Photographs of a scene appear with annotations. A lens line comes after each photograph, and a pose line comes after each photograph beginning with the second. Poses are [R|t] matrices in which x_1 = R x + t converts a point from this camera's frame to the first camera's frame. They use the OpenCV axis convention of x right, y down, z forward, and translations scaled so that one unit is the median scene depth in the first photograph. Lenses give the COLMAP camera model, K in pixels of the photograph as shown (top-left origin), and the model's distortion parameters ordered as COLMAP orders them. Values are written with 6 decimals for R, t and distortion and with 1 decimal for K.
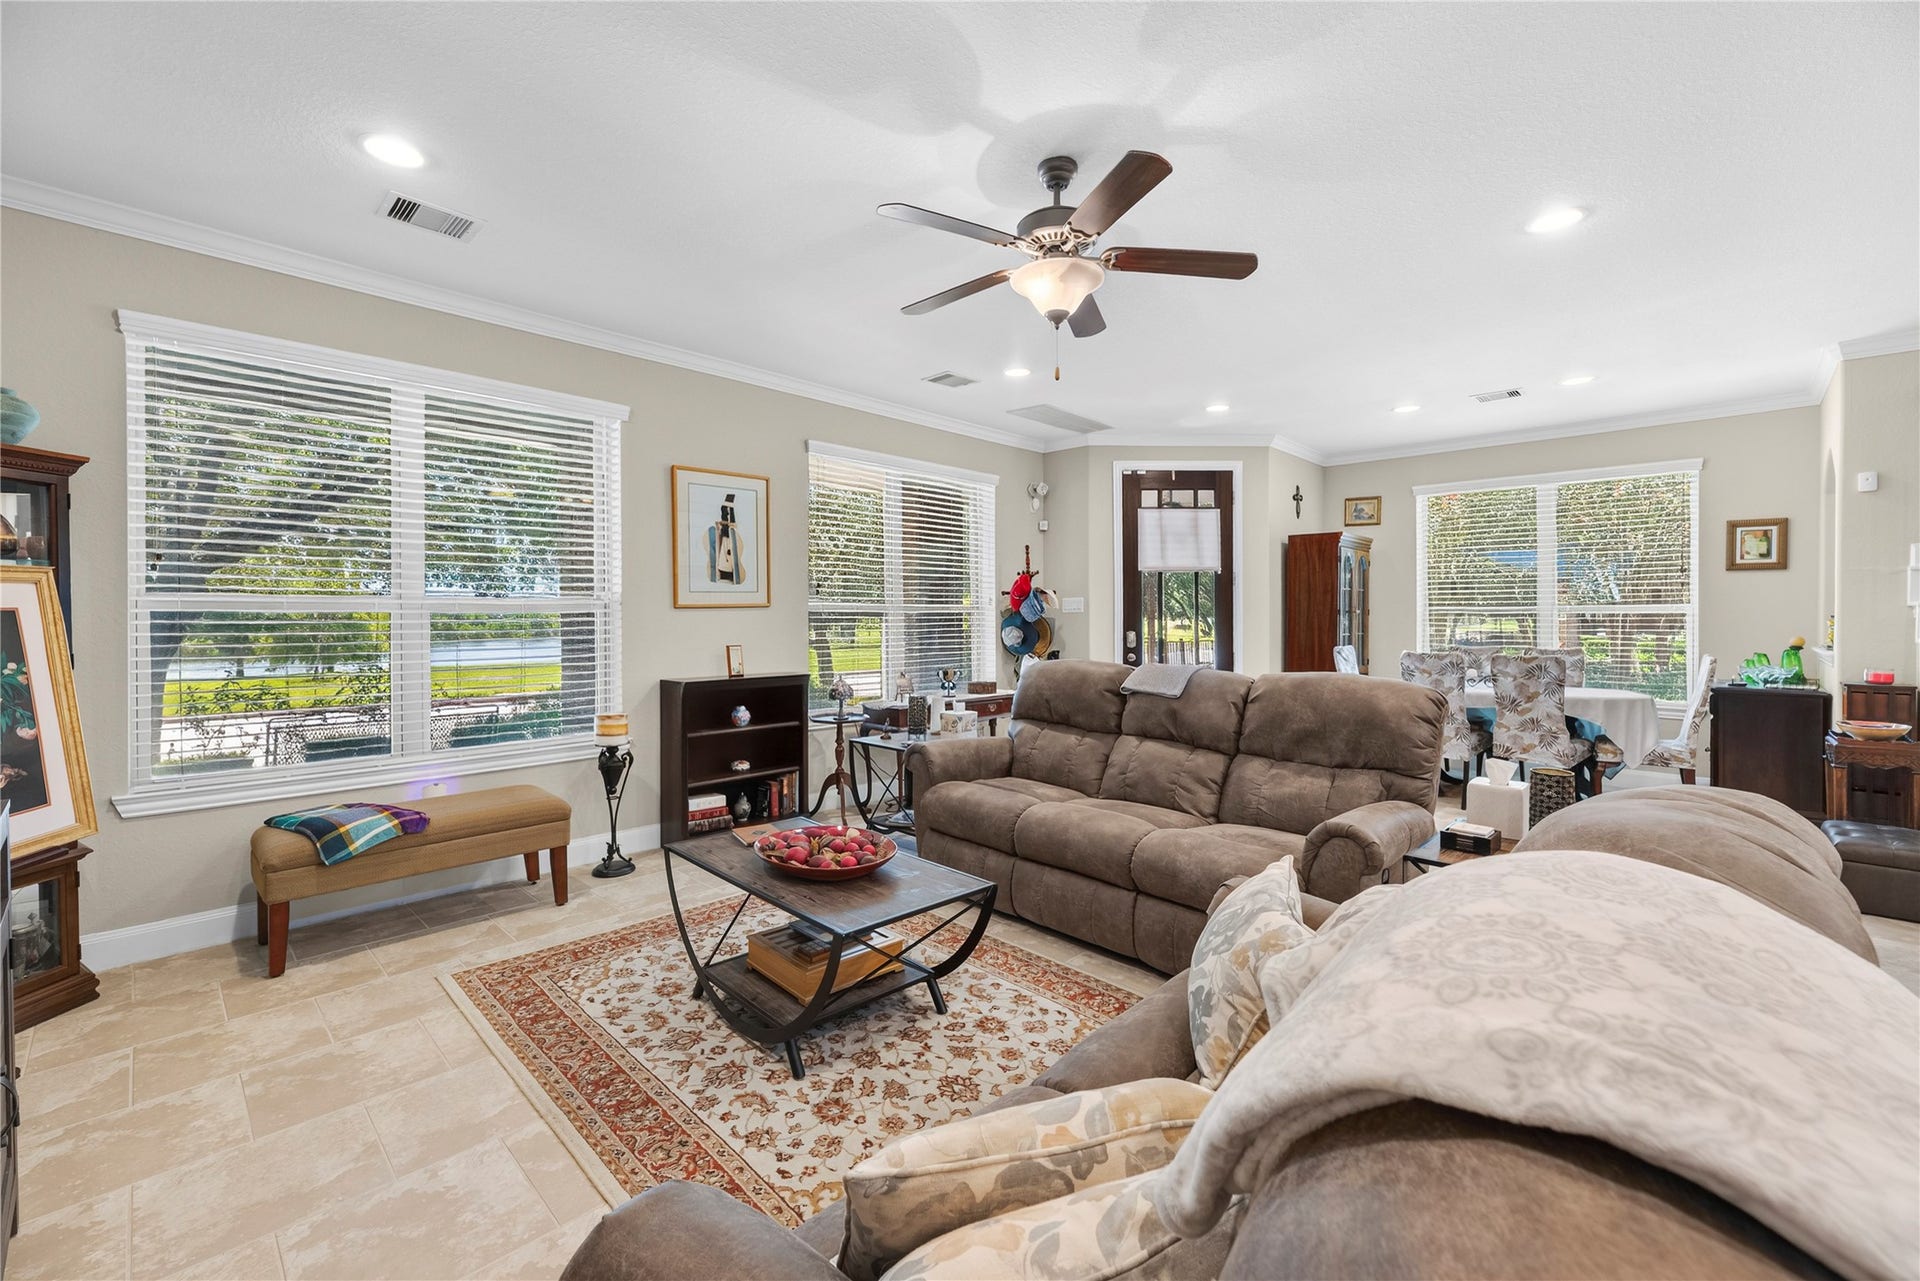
lens RADIAL K [[781.6, 0, 960.0], [0, 781.6, 640.5], [0, 0, 1]] dist [0.001156, 0.000083]
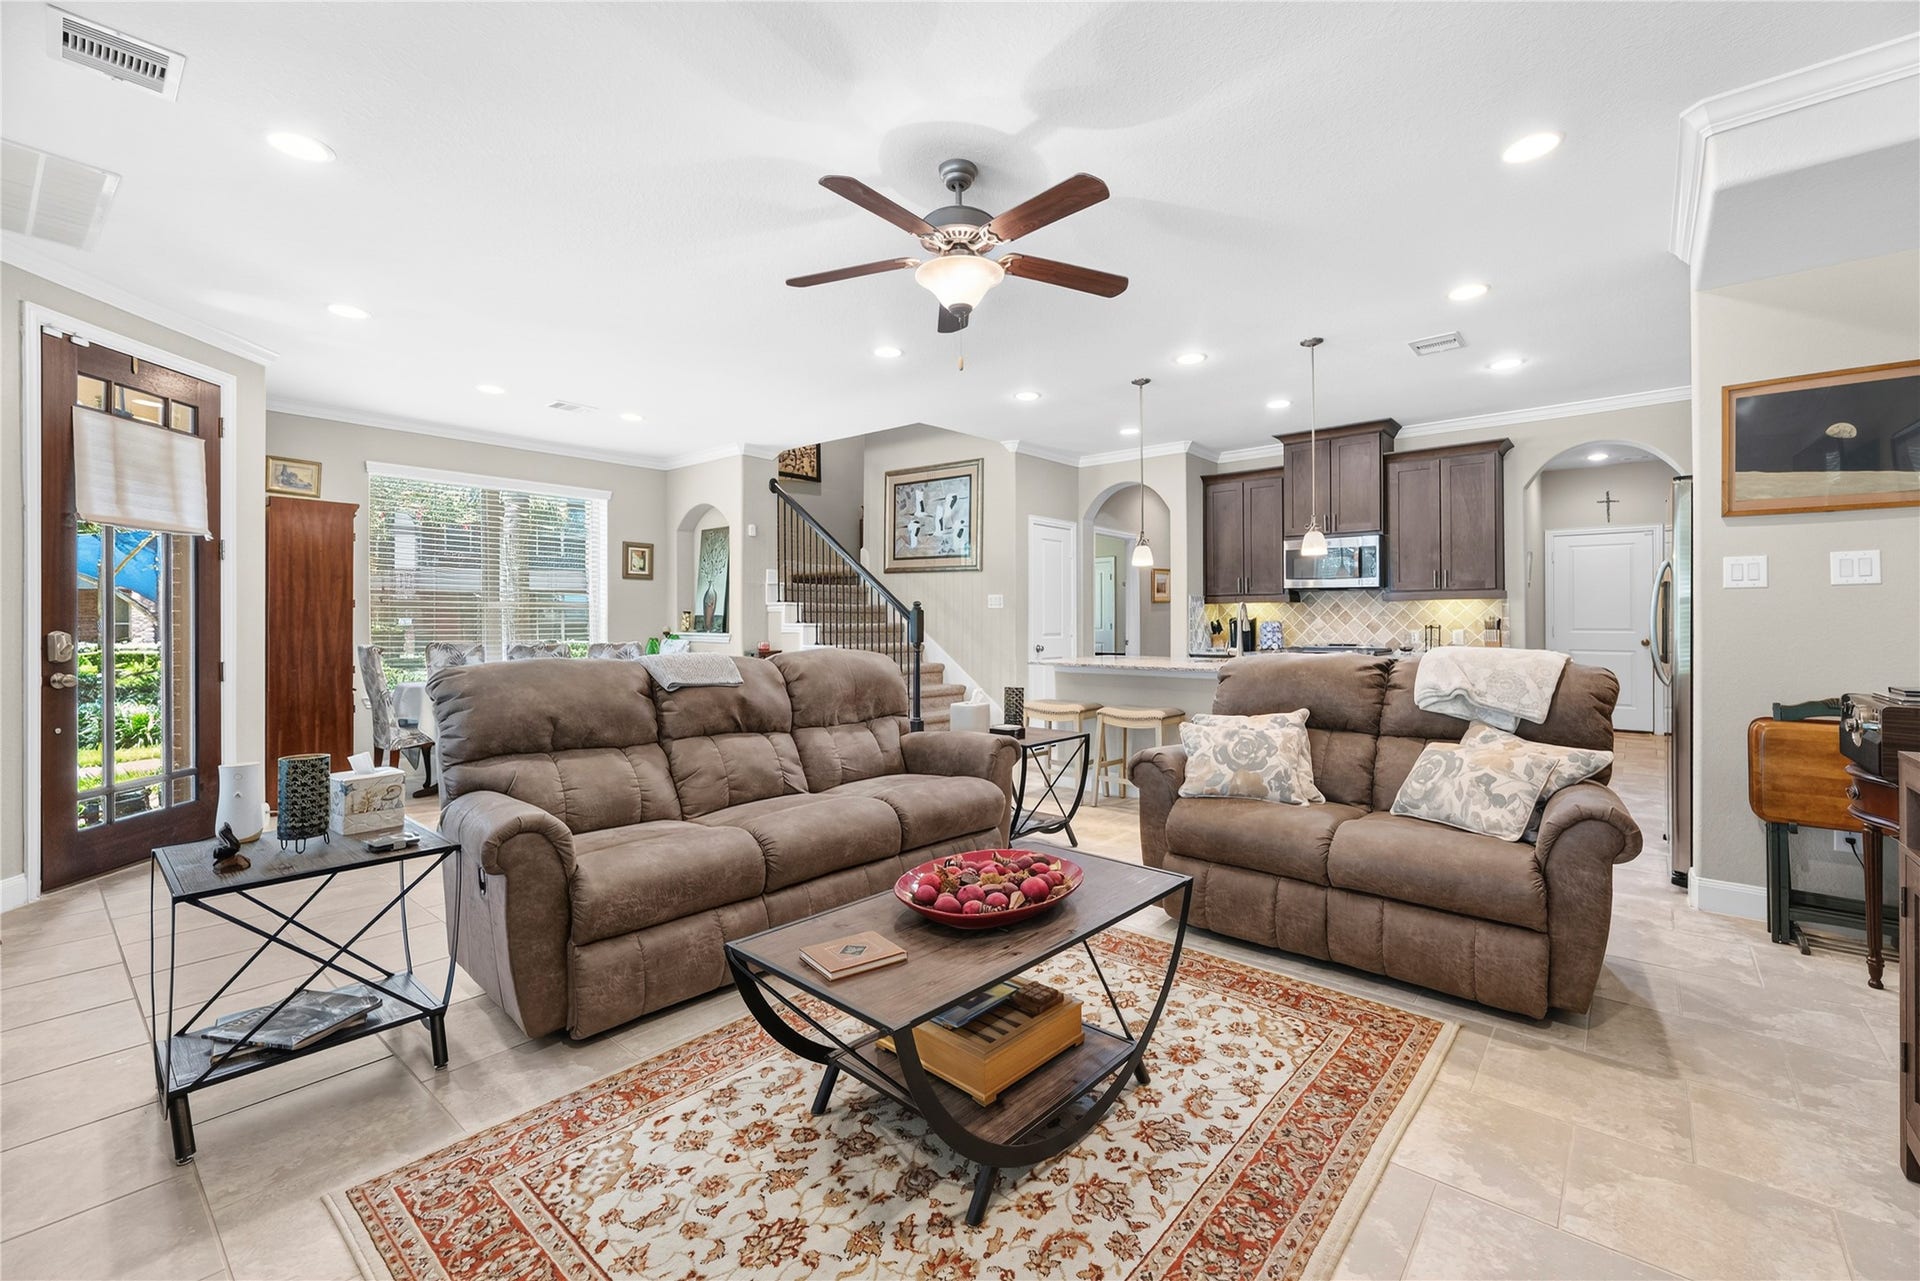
lens RADIAL K [[810.8, 0, 975.6], [0, 810.8, 618.3], [0, 0, 1]] dist [0.015486, -0.000264]
pose [[-0.075749, 0.002486, 0.997124, -0.991671], [0.034939, 0.999389, 0.000163, 0.001824], [-0.996515, 0.034851, -0.075790, 1.074632]]
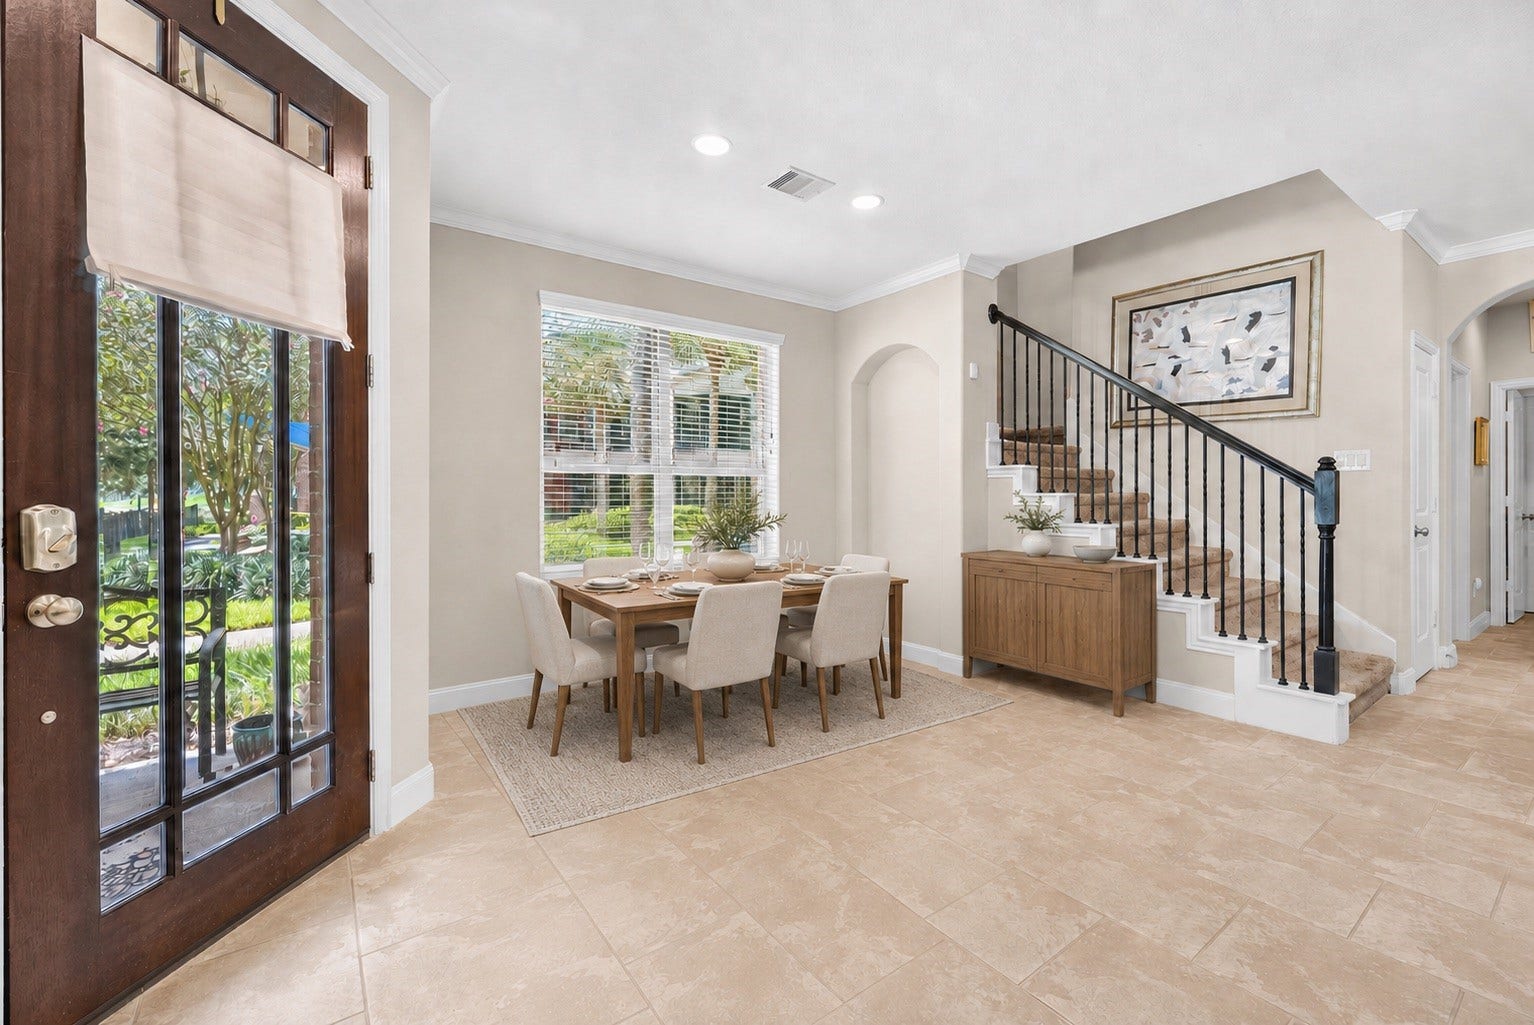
lens RADIAL K [[647.8, 0, 779.5], [0, 647.8, 494.8], [0, 0, 1]] dist [0.015486, -0.000264]
pose [[0.157991, -0.003579, 0.987434, 0.118419], [0.033910, 0.999423, -0.001803, -0.017599], [-0.986858, 0.033768, 0.158021, 1.879483]]
